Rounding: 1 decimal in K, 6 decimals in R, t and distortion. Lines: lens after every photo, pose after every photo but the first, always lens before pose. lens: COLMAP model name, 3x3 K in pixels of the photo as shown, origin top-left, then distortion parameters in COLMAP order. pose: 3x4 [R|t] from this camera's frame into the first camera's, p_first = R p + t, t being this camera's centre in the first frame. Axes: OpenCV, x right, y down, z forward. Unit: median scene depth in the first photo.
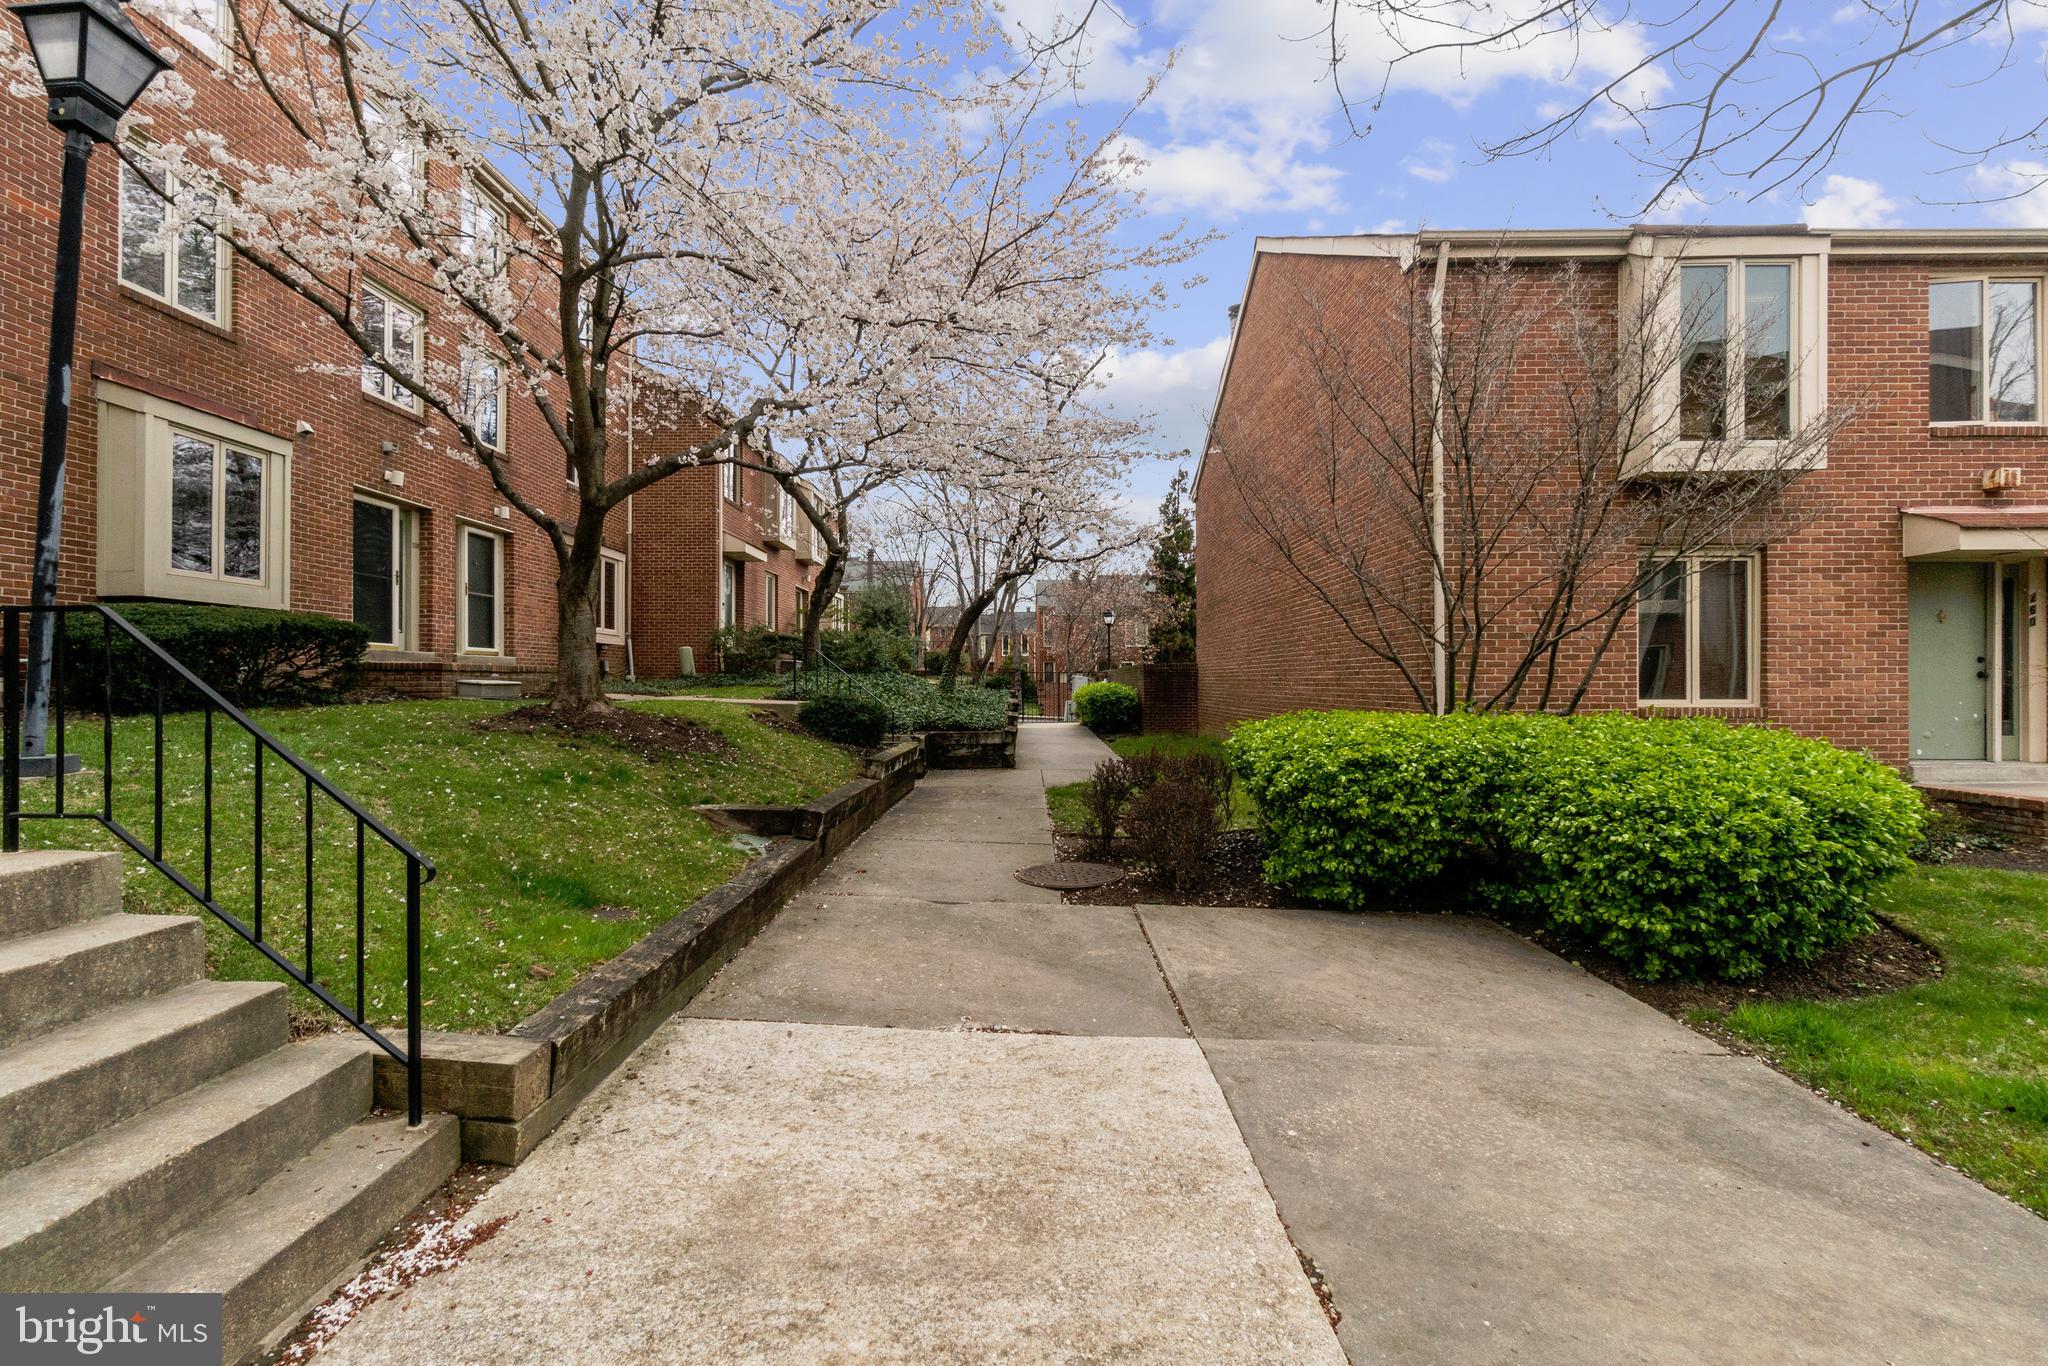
lens RADIAL K [[887.2, 0, 1024.0], [0, 887.2, 683.0], [0, 0, 1]] dist [-0.003640, 0.001399]
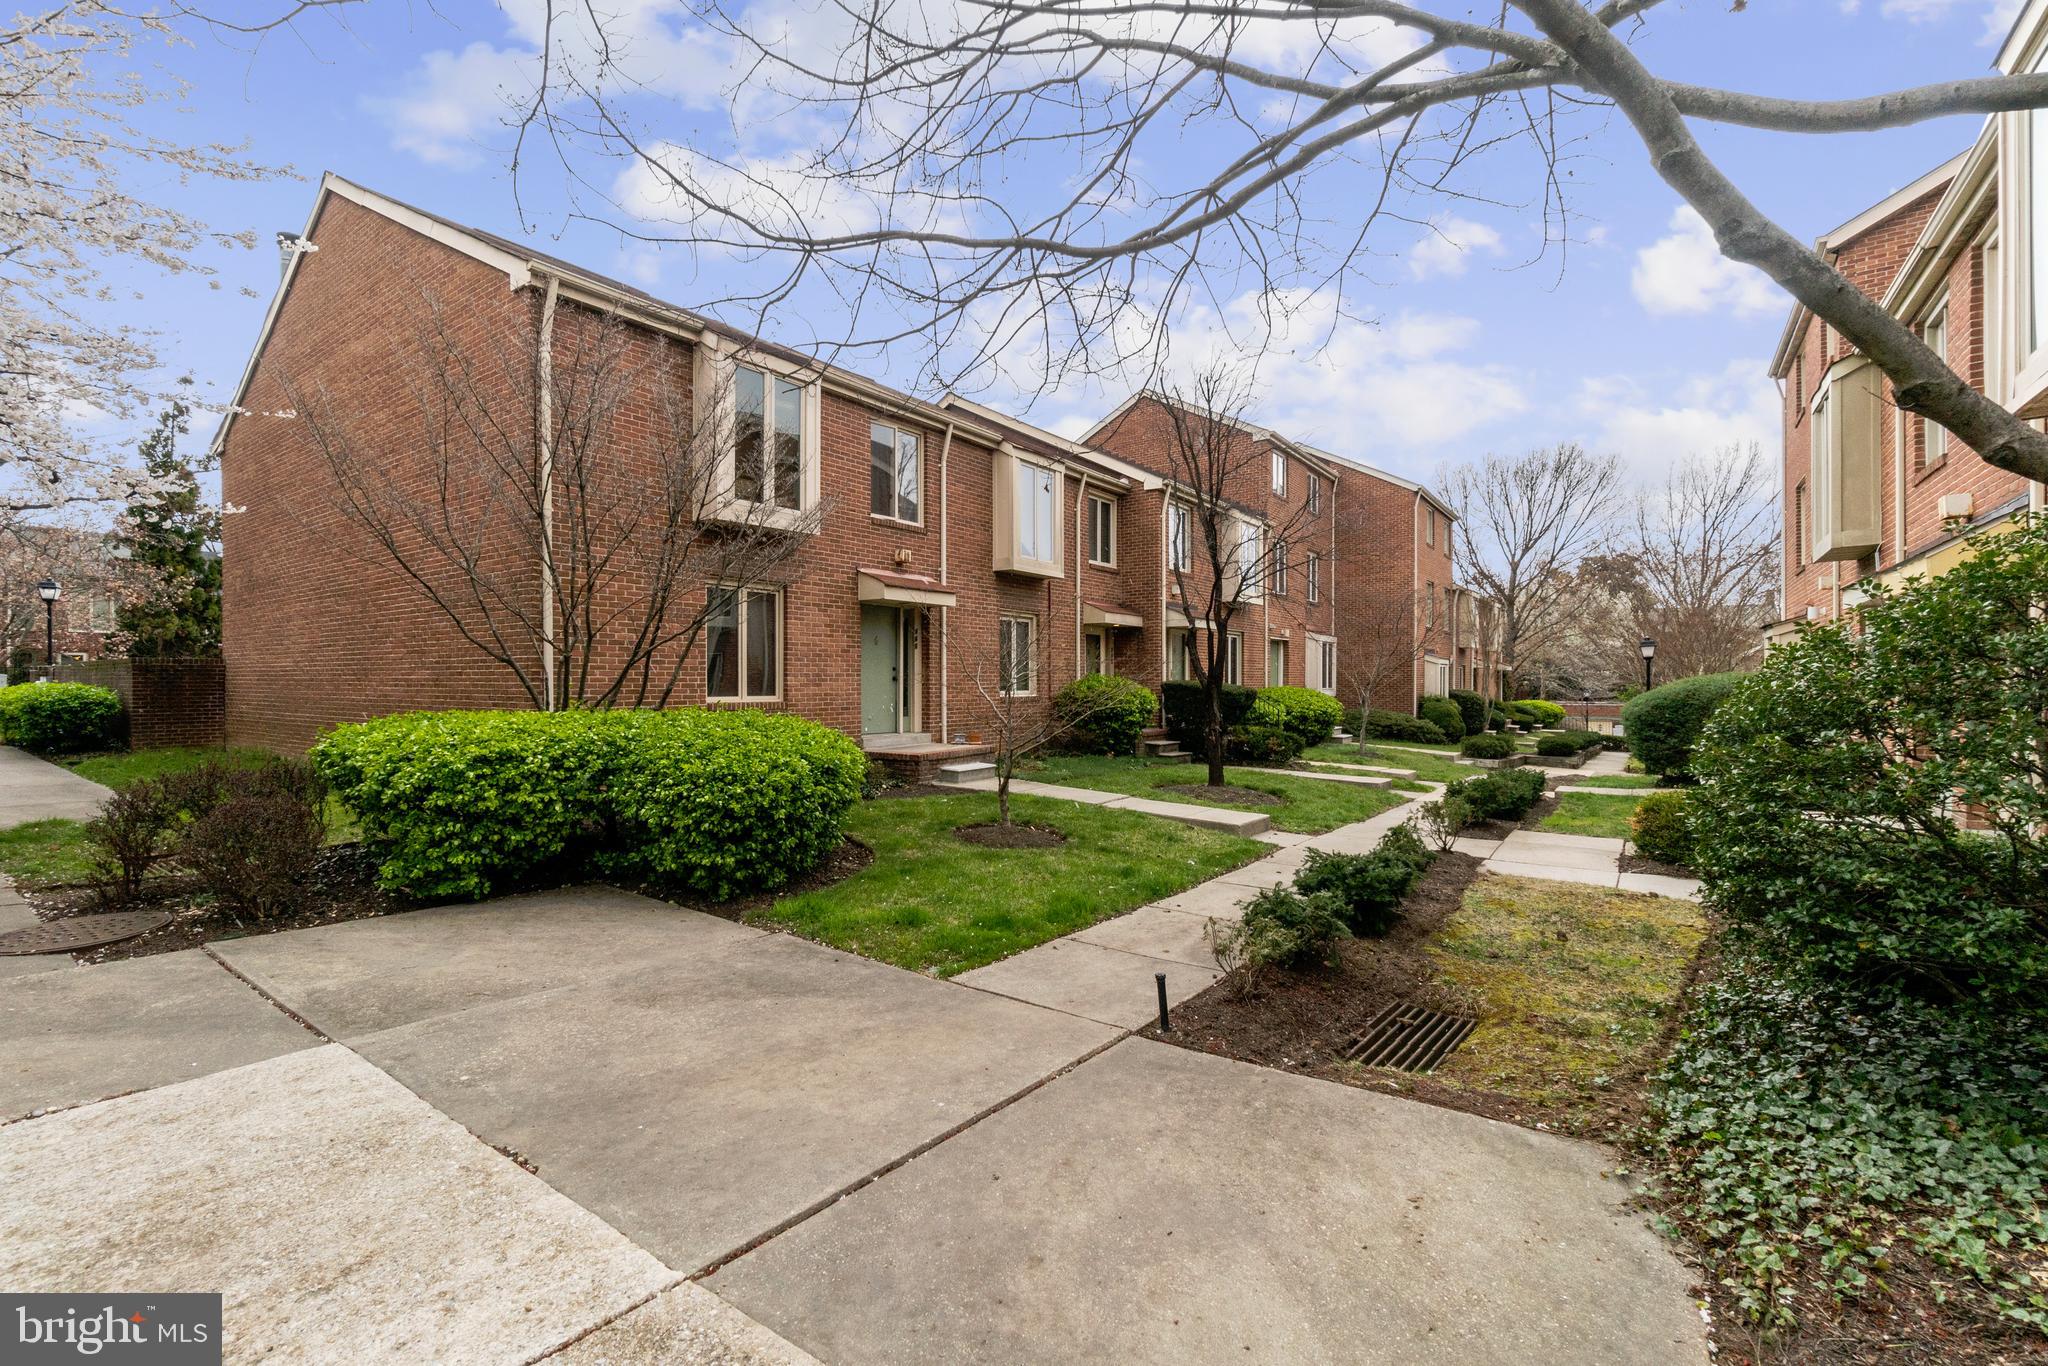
lens RADIAL K [[891.8, 0, 992.8], [0, 891.8, 683.9], [0, 0, 1]] dist [-0.001831, -0.000685]
pose [[0.600025, 0.000139, 0.799981, -0.115870], [-0.000550, 1.000000, 0.000239, -0.000139], [-0.799981, -0.000584, 0.600025, -0.130047]]
